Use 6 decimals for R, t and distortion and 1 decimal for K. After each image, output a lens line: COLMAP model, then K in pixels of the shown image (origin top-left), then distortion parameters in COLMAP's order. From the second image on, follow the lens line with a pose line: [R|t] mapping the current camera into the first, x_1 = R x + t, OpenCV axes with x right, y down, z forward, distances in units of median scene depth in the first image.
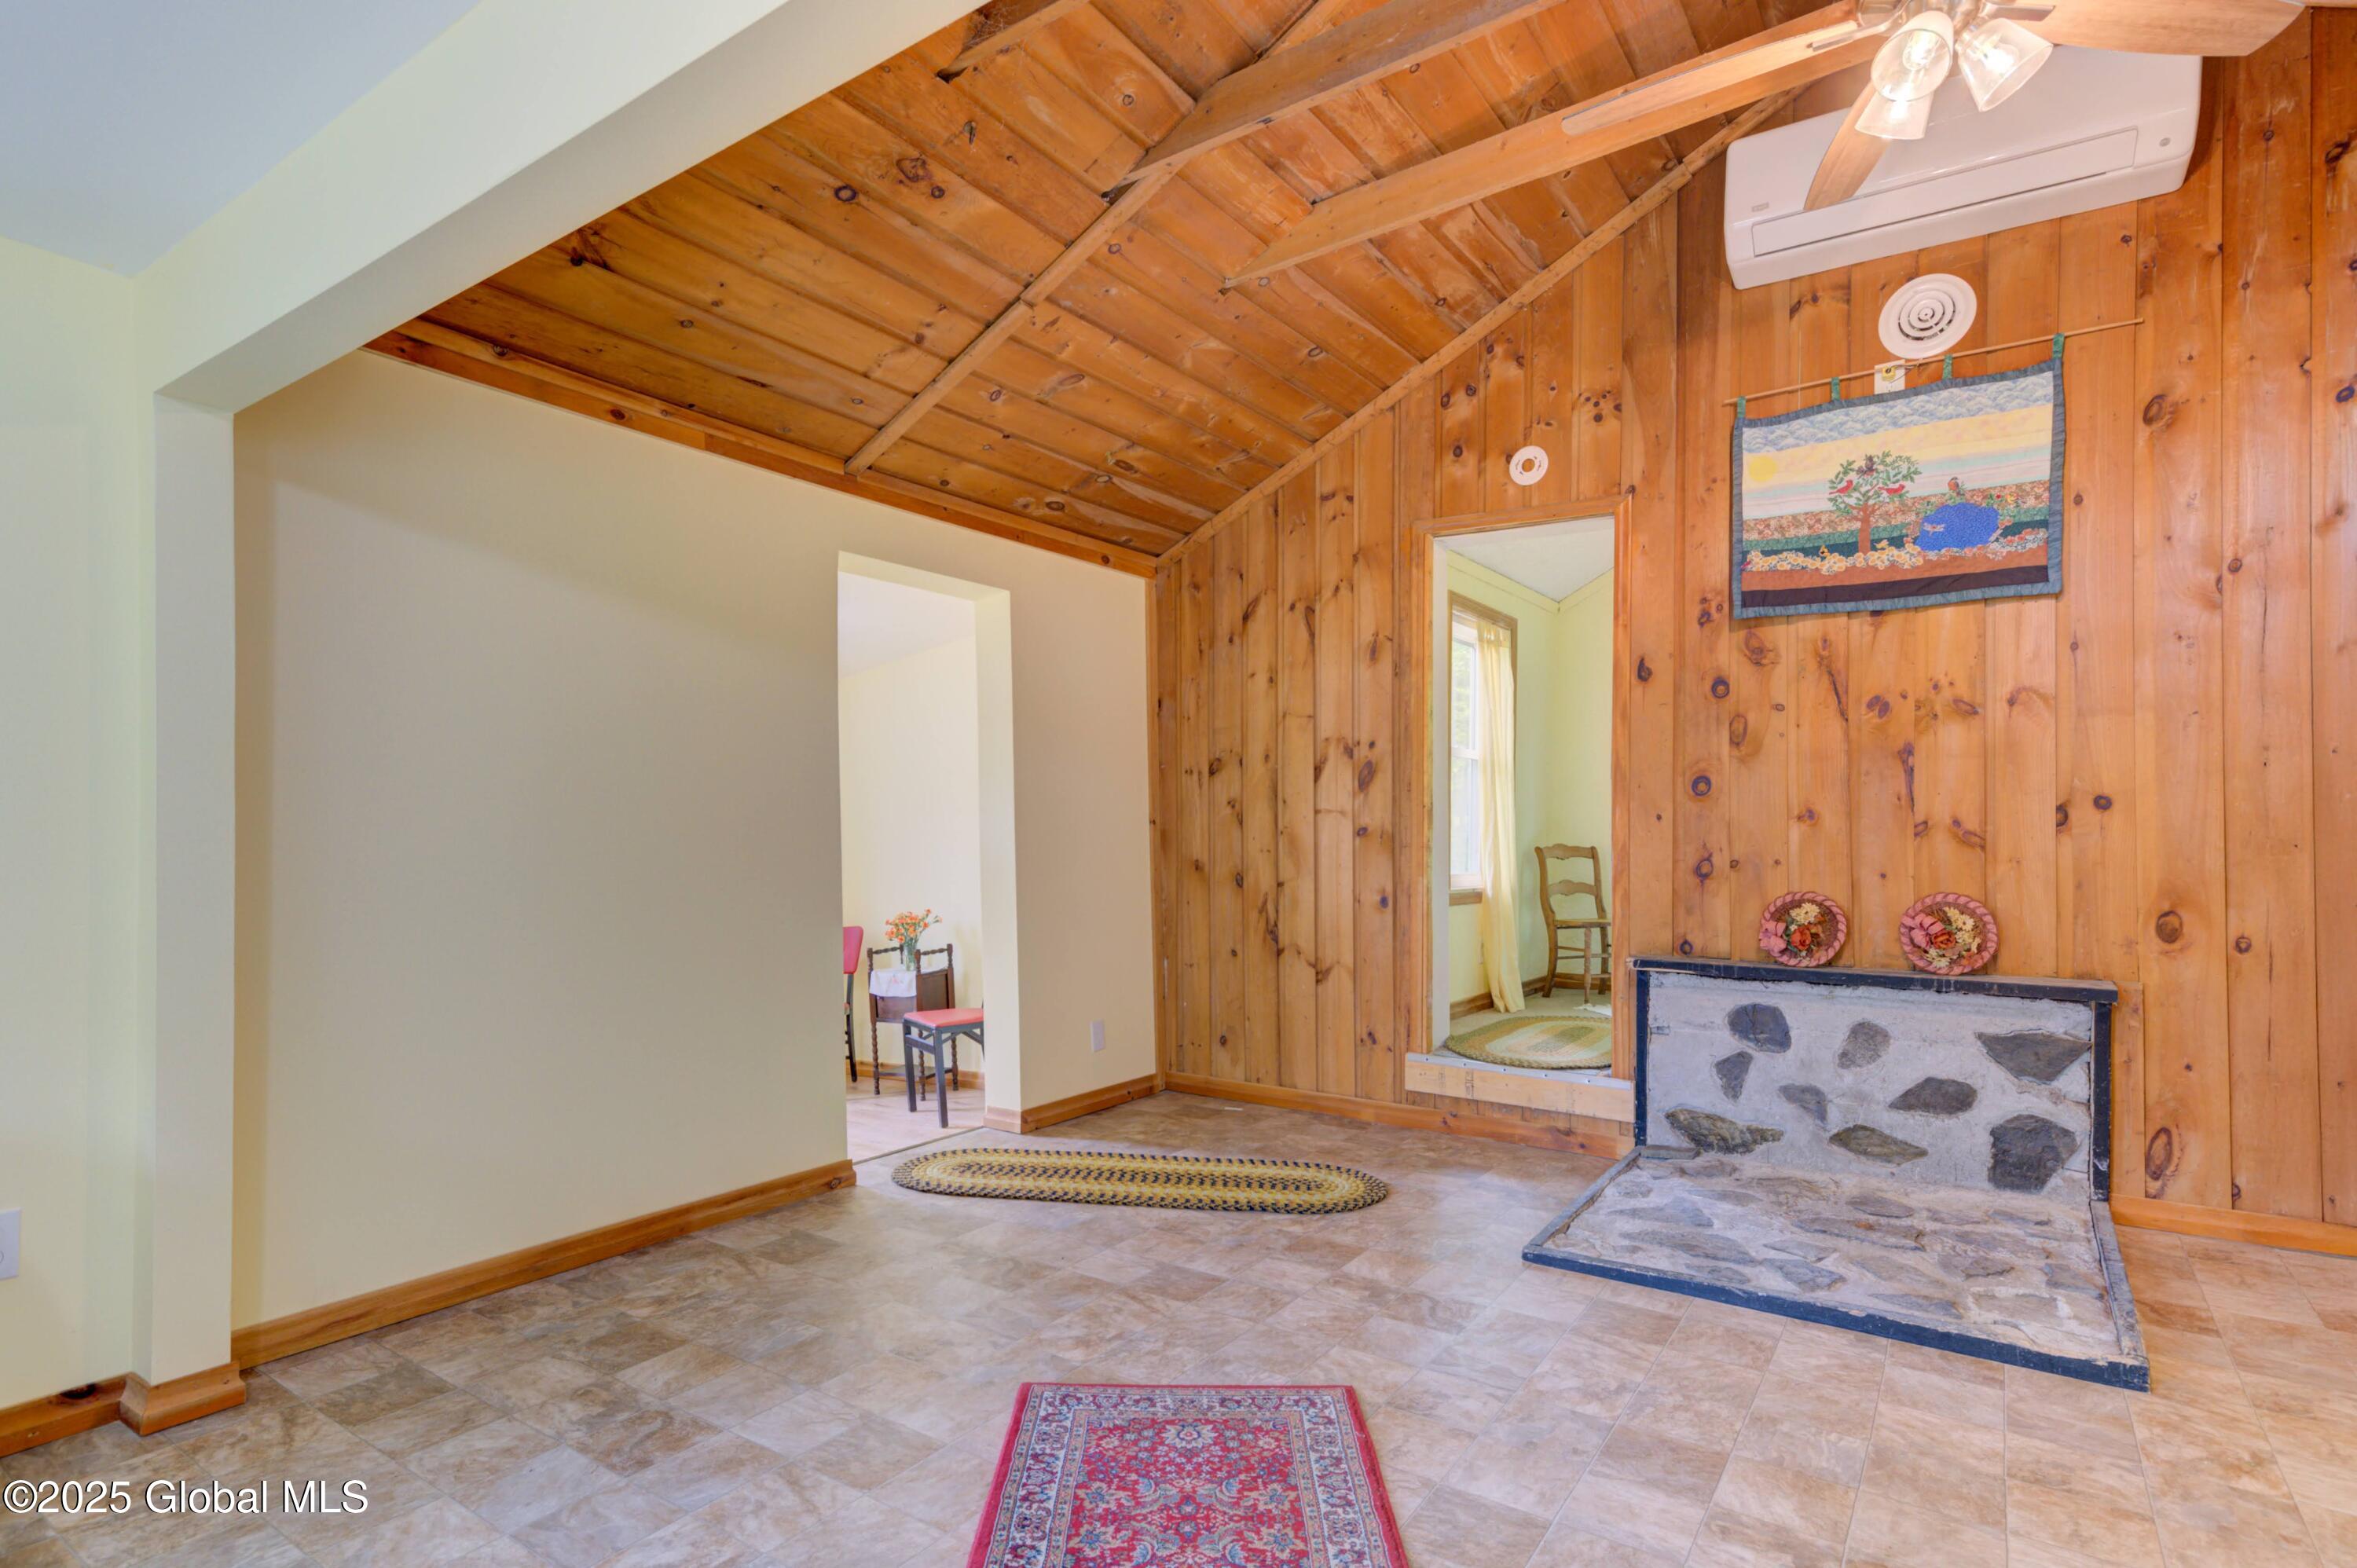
lens RADIAL K [[1228.2, 0, 1176.2], [0, 1228.2, 822.6], [0, 0, 1]] dist [0.038574, 0.000486]
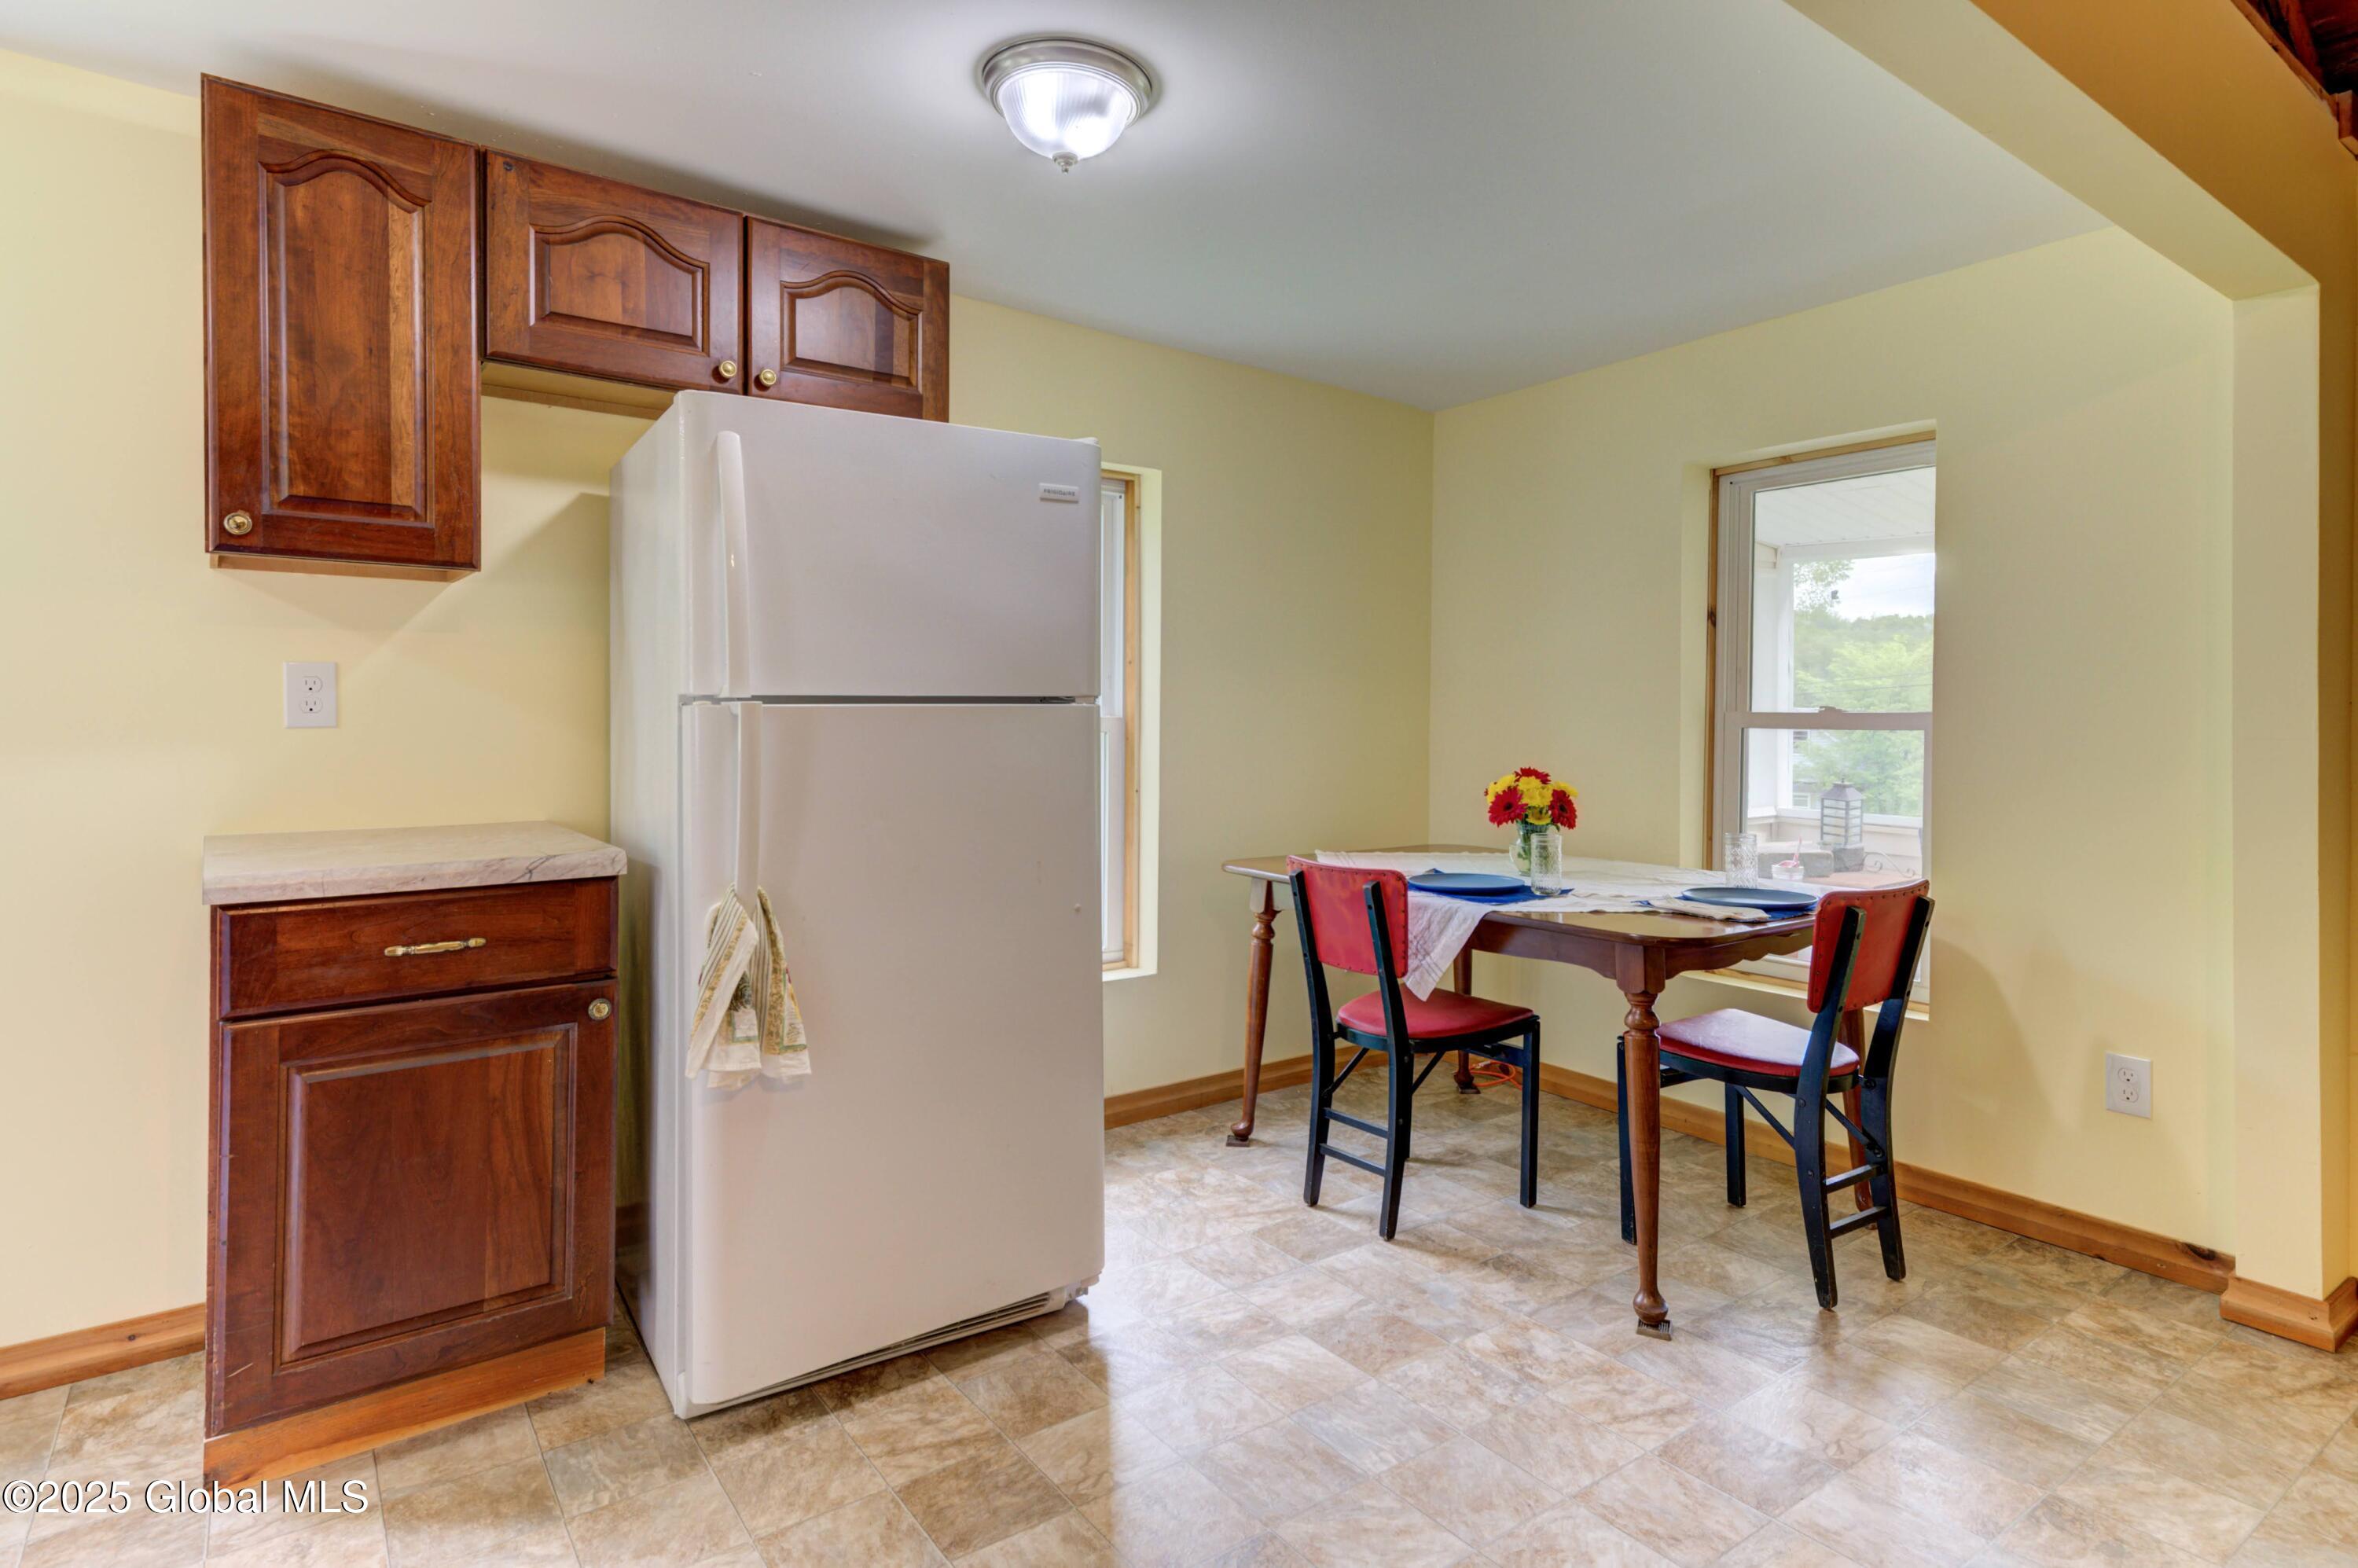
lens RADIAL K [[1232.9, 0, 1174.8], [0, 1232.9, 722.5], [0, 0, 1]] dist [0.023360, -0.001864]
pose [[-0.335085, -0.000527, -0.942188, 0.252639], [0.001860, 0.999998, -0.001220, -0.000172], [0.942186, -0.002161, -0.335084, 0.317016]]
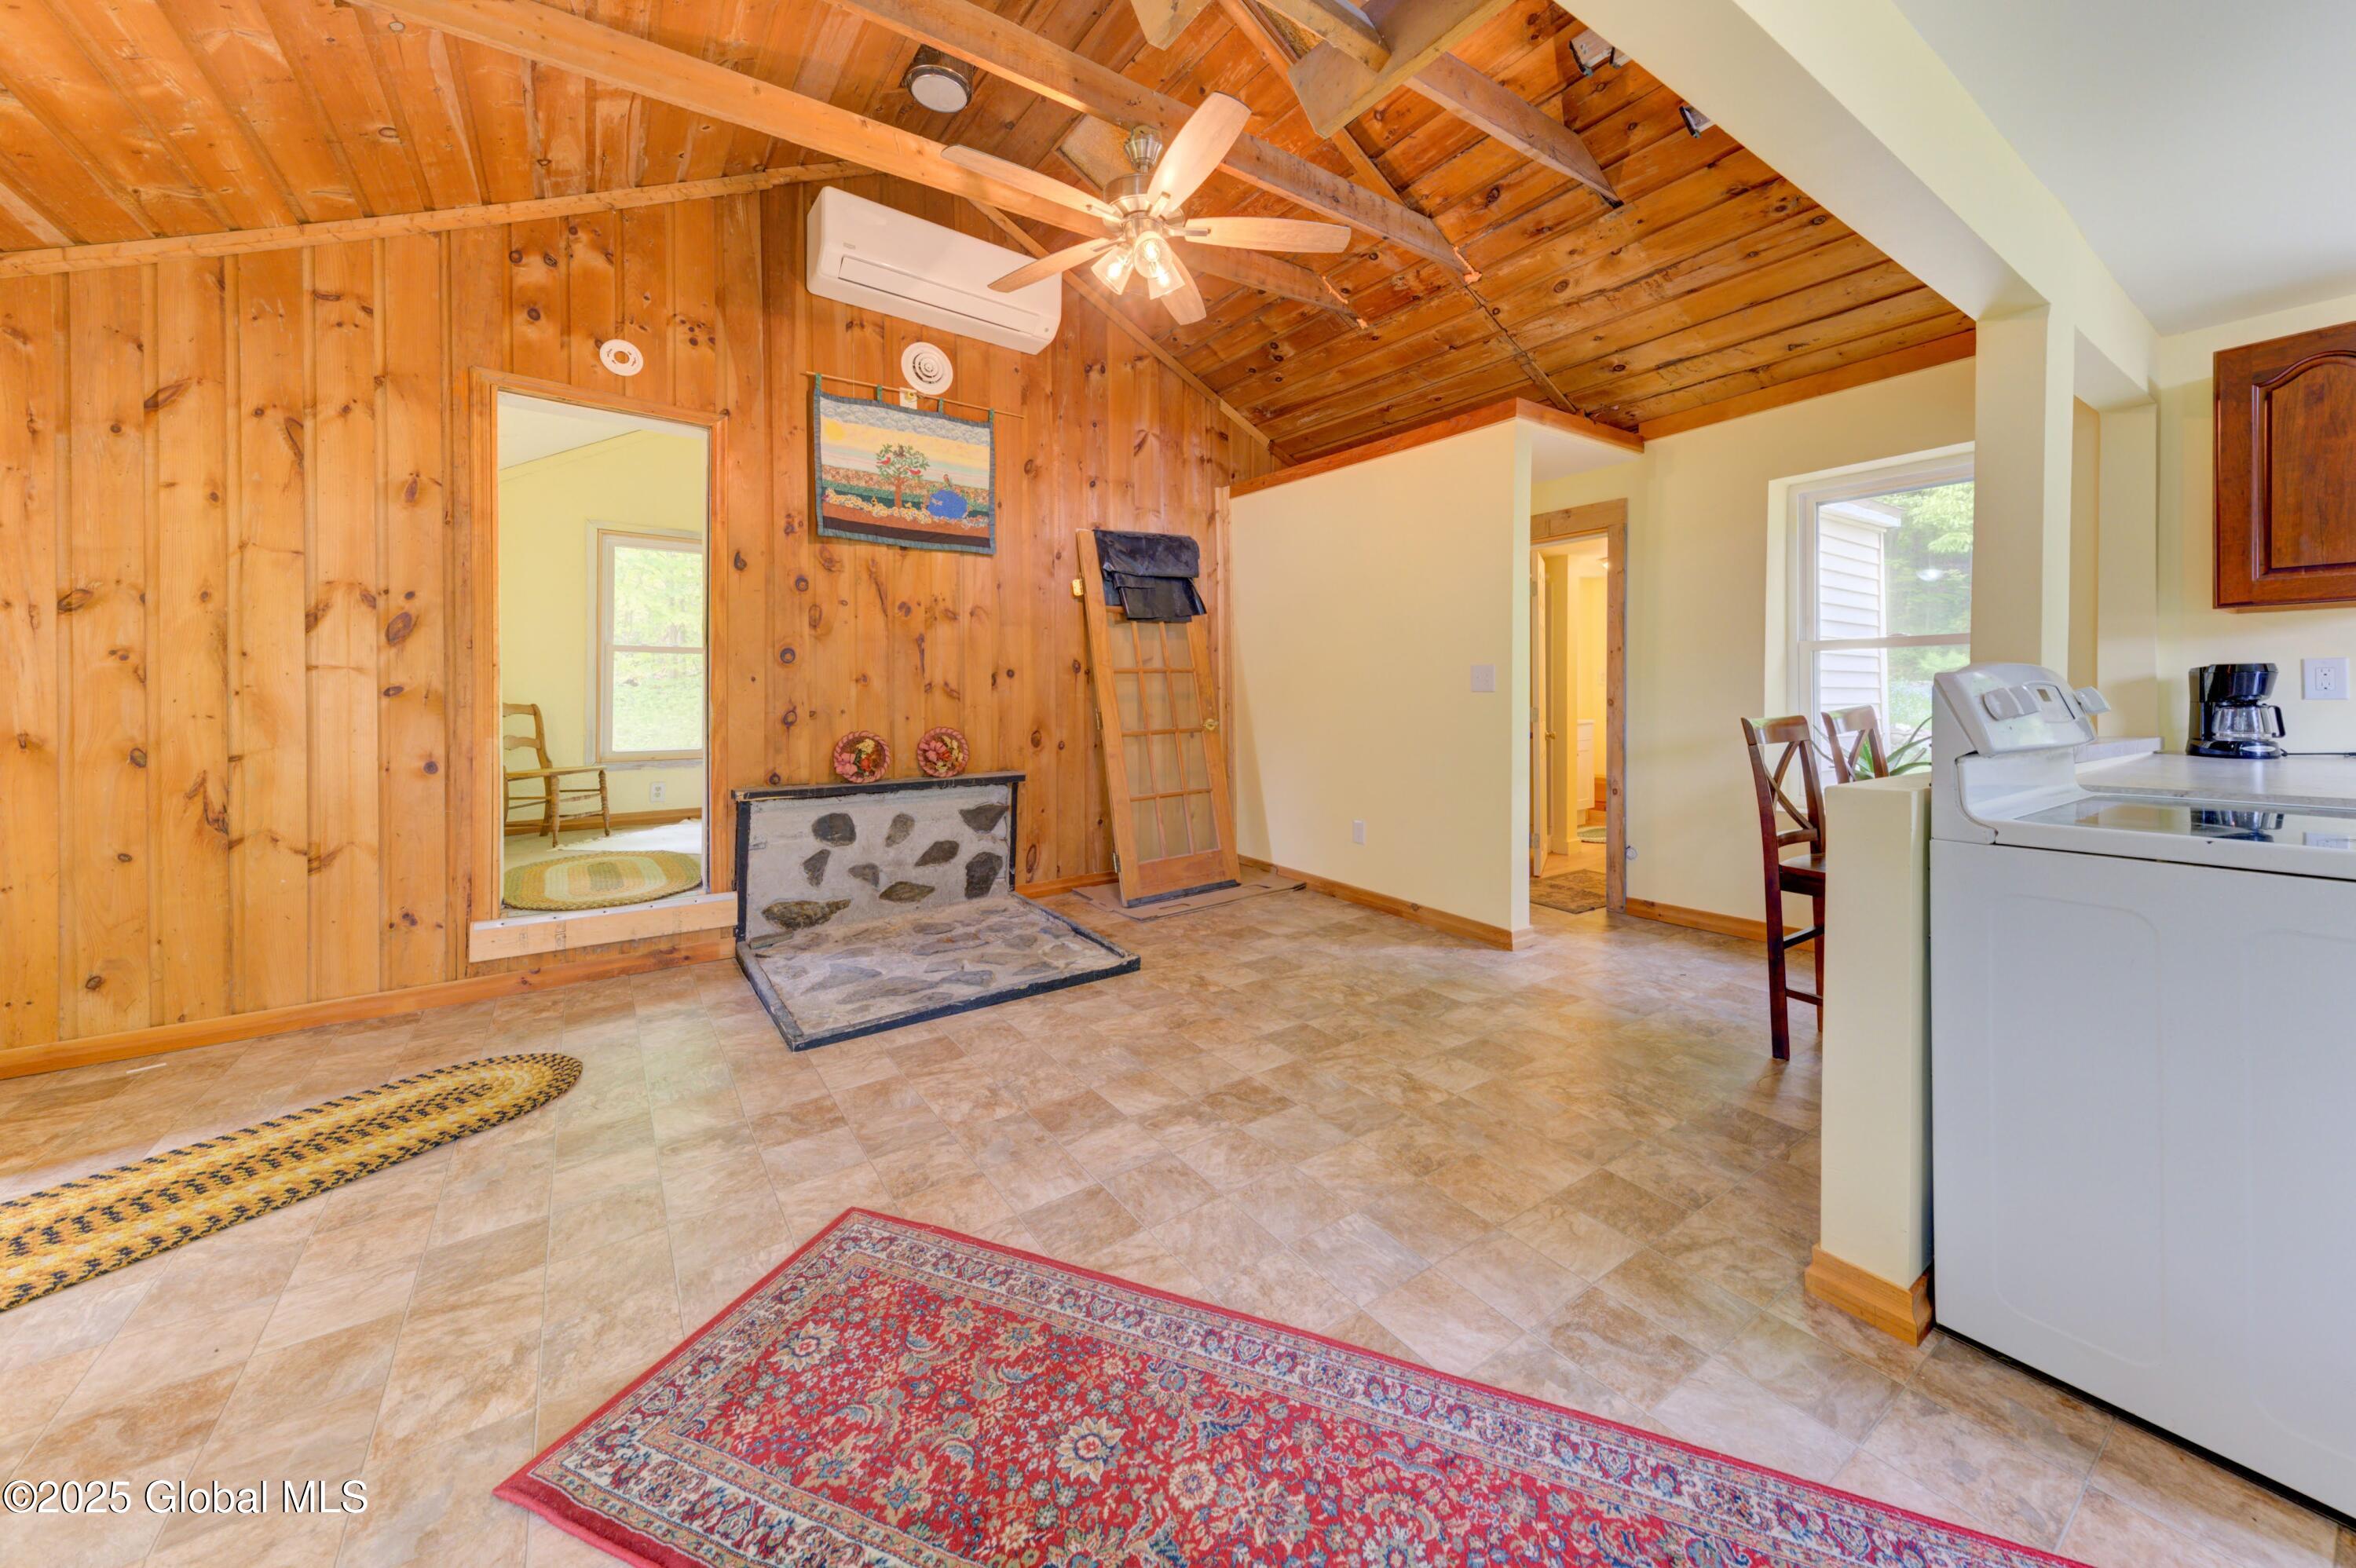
lens RADIAL K [[833.2, 0, 1186.3], [0, 833.2, 688.4], [0, 0, 1]] dist [0.033976, -0.008335]
pose [[0.343950, -0.000633, 0.938988, -0.286731], [-0.004448, 0.999987, 0.002303, 0.001419], [-0.938977, -0.004968, 0.343943, 0.306653]]
